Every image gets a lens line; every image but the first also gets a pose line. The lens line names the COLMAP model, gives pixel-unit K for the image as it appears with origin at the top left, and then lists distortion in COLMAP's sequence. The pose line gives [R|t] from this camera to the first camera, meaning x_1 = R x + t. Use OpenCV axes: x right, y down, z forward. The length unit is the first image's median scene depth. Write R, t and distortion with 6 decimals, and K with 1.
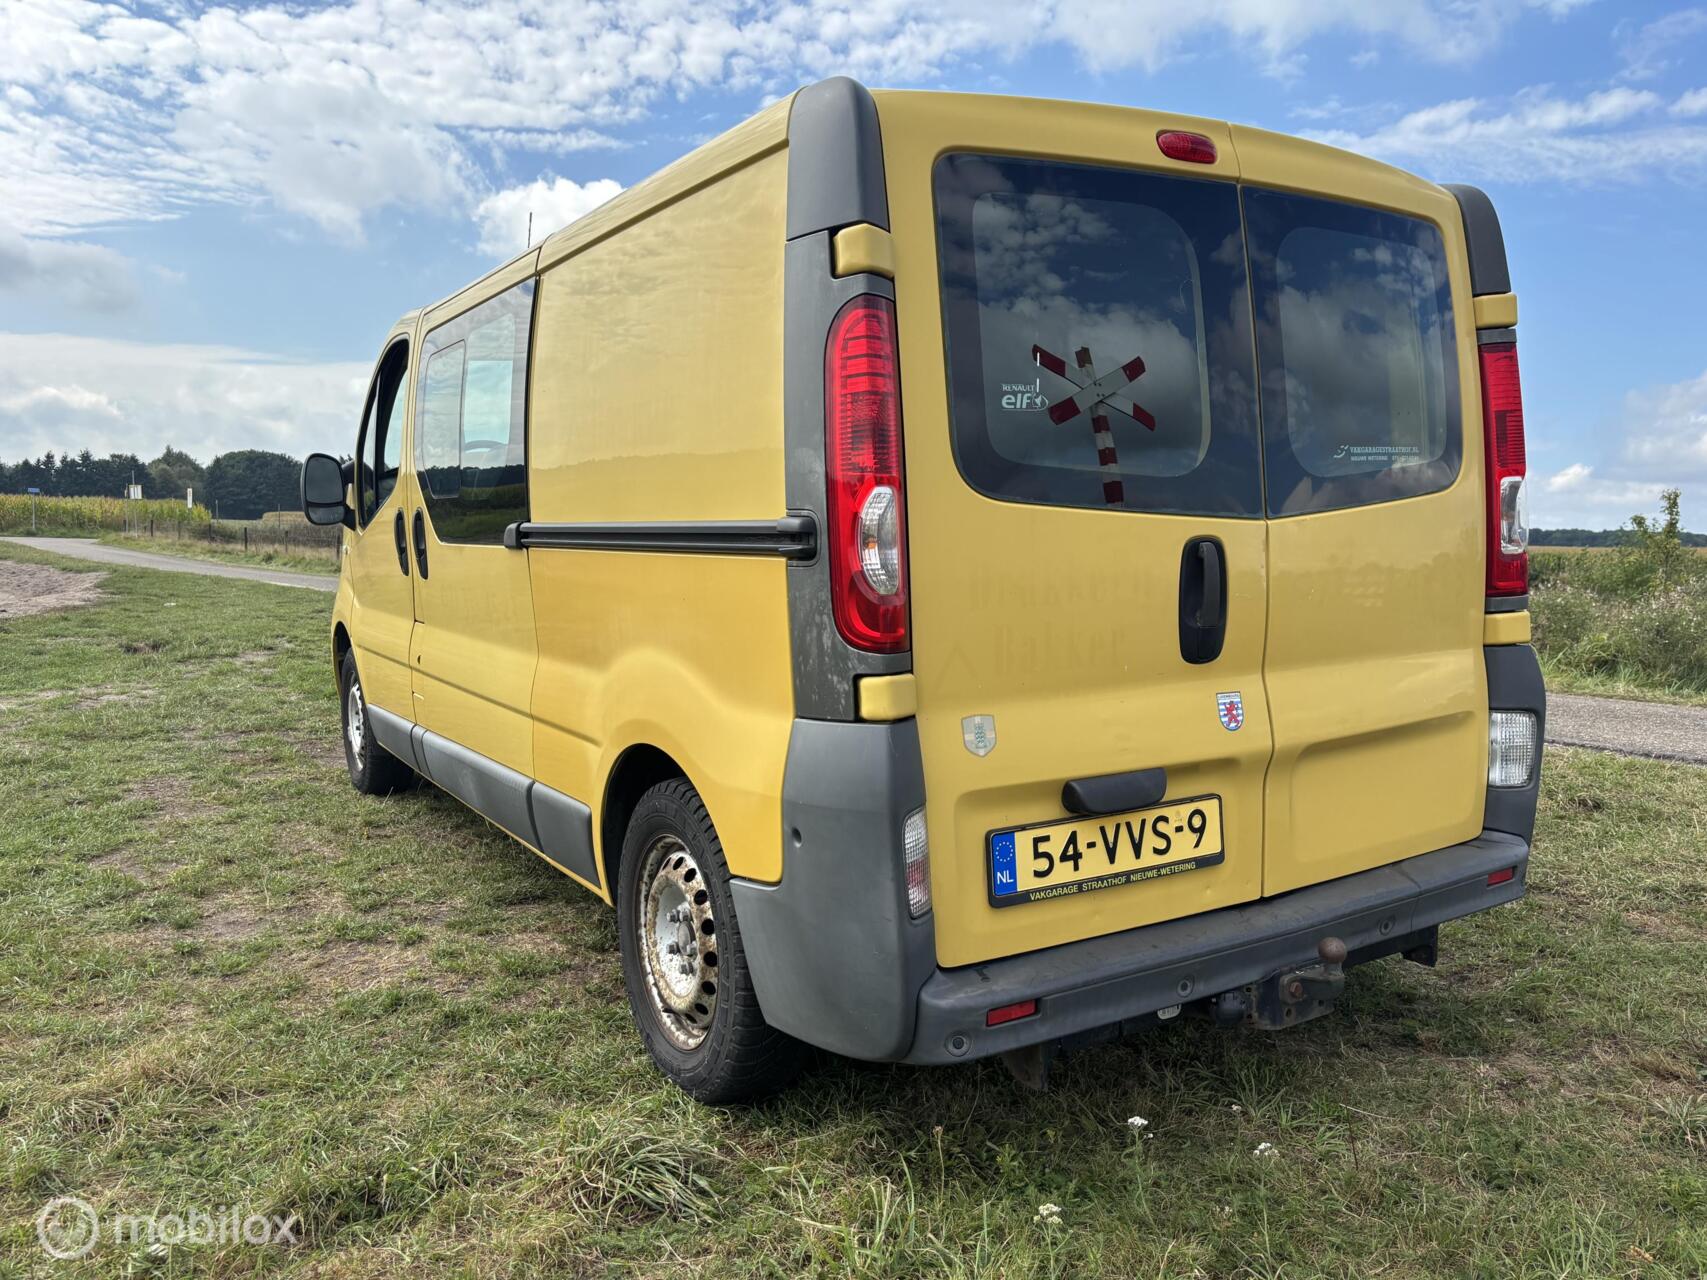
lens RADIAL K [[1266.9, 0, 851.5], [0, 1266.9, 647.0], [0, 0, 1]] dist [0.063407, -0.069654]
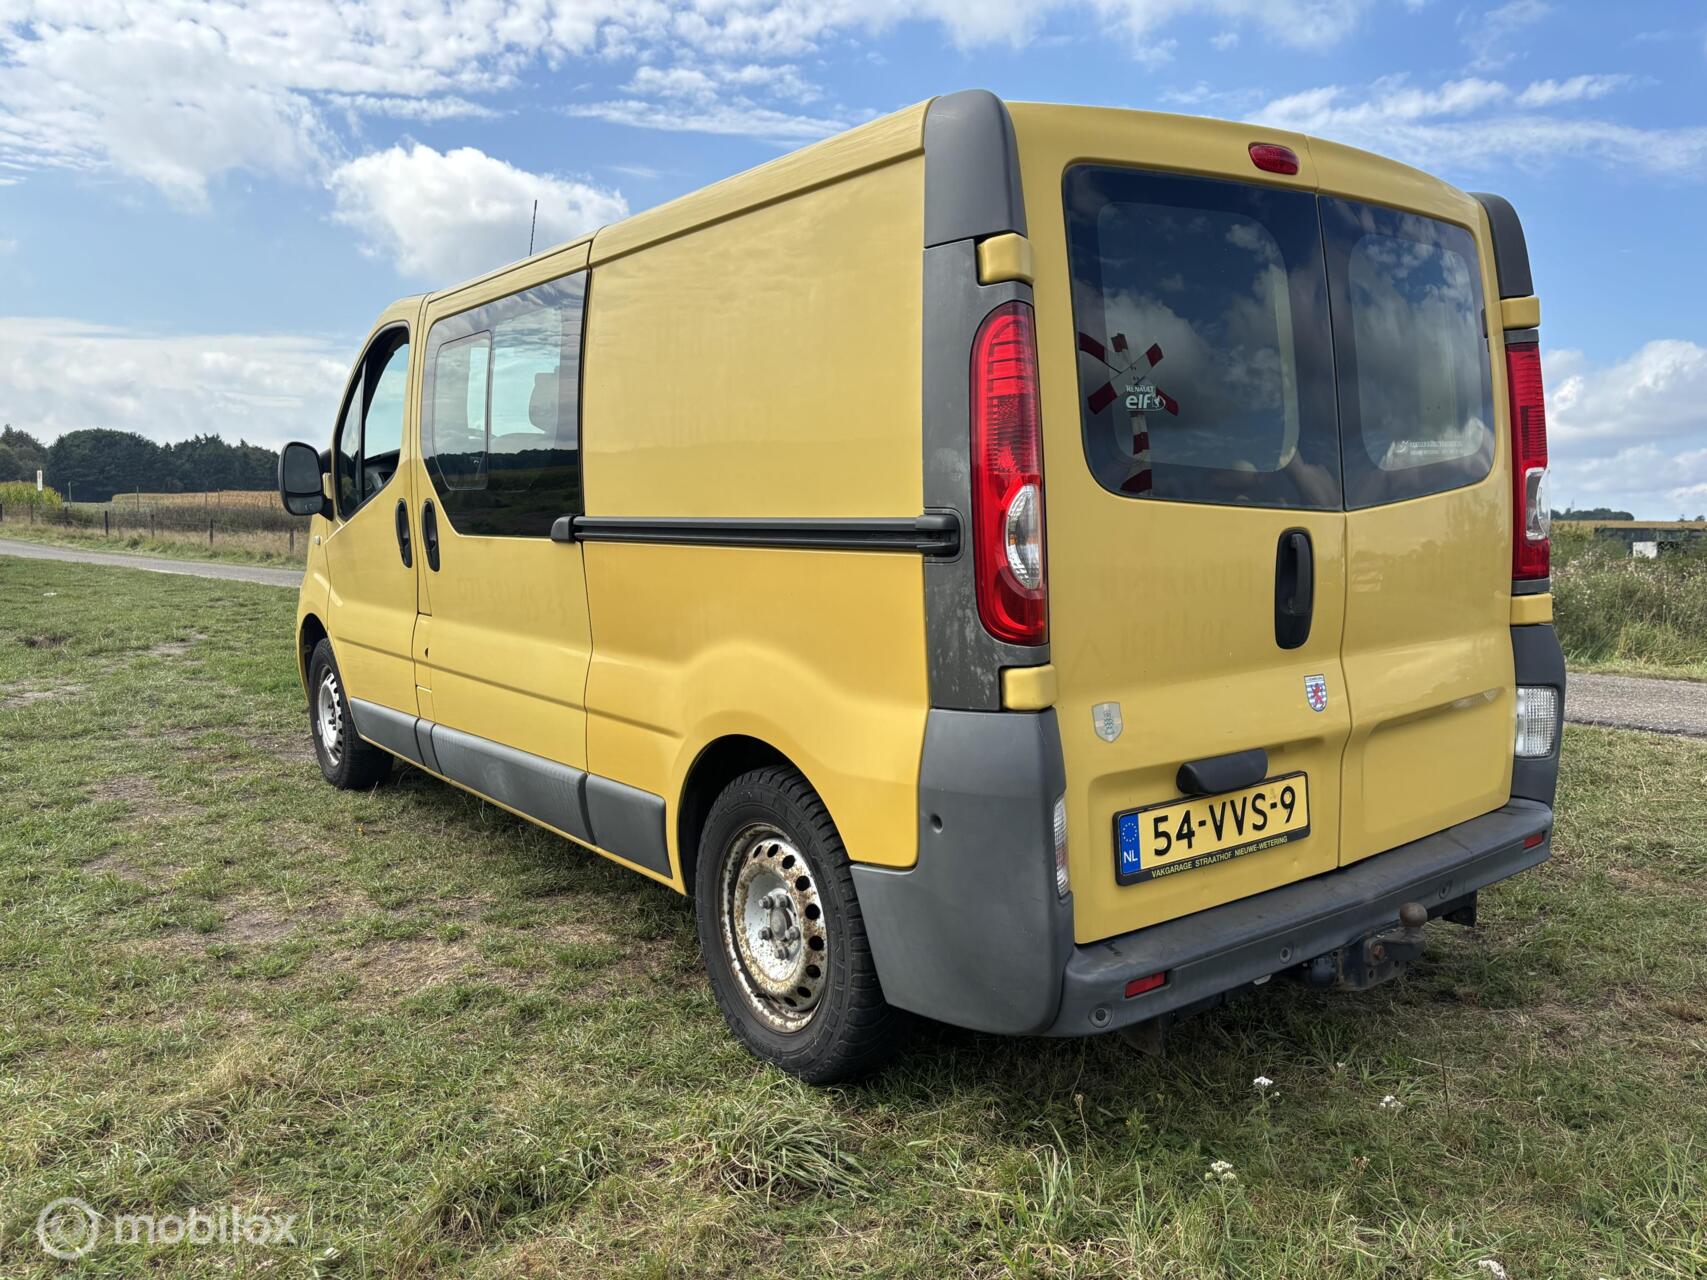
lens RADIAL K [[1266.9, 0, 853.5], [0, 1266.9, 640.0], [0, 0, 1]] dist [0.064489, -0.072555]
pose [[0.996041, -0.015726, 0.087494, -0.167054], [0.014779, 0.999825, 0.011460, -0.010920], [-0.087658, -0.010121, 0.996099, -0.021726]]
